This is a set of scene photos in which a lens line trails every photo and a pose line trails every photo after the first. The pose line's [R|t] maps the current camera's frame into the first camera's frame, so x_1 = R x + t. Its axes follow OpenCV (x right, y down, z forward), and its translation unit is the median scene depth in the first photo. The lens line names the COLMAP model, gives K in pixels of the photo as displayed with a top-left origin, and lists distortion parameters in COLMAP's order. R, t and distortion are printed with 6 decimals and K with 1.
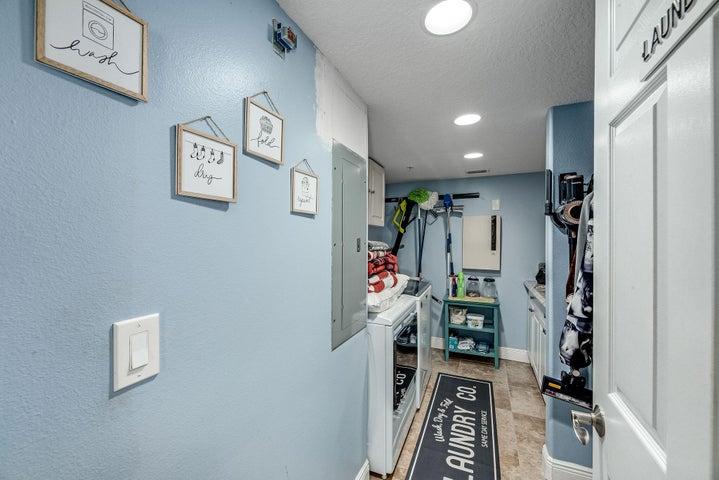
lens RADIAL K [[291.3, 0, 359.2], [0, 291.3, 237.3], [0, 0, 1]] dist [0.016782, -0.000812]
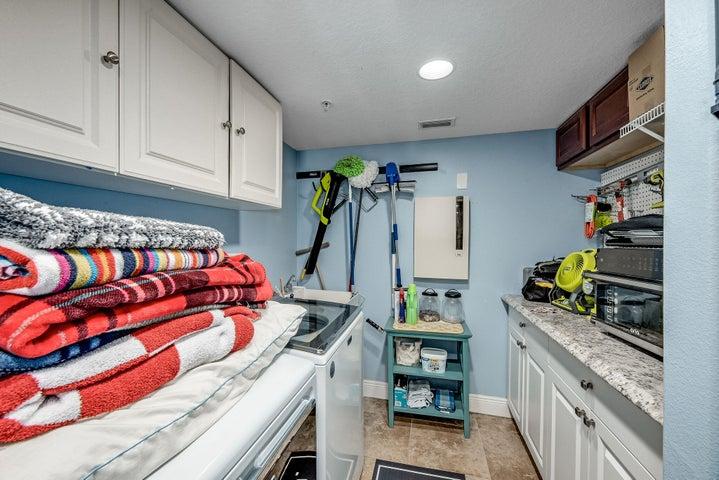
lens RADIAL K [[291.3, 0, 359.4], [0, 291.3, 242.2], [0, 0, 1]] dist [0.016782, -0.000812]
pose [[0.985306, -0.004293, 0.170745, 0.124630], [0.002929, 0.999962, 0.008241, 0.022176], [-0.170774, -0.007619, 0.985281, 0.385909]]
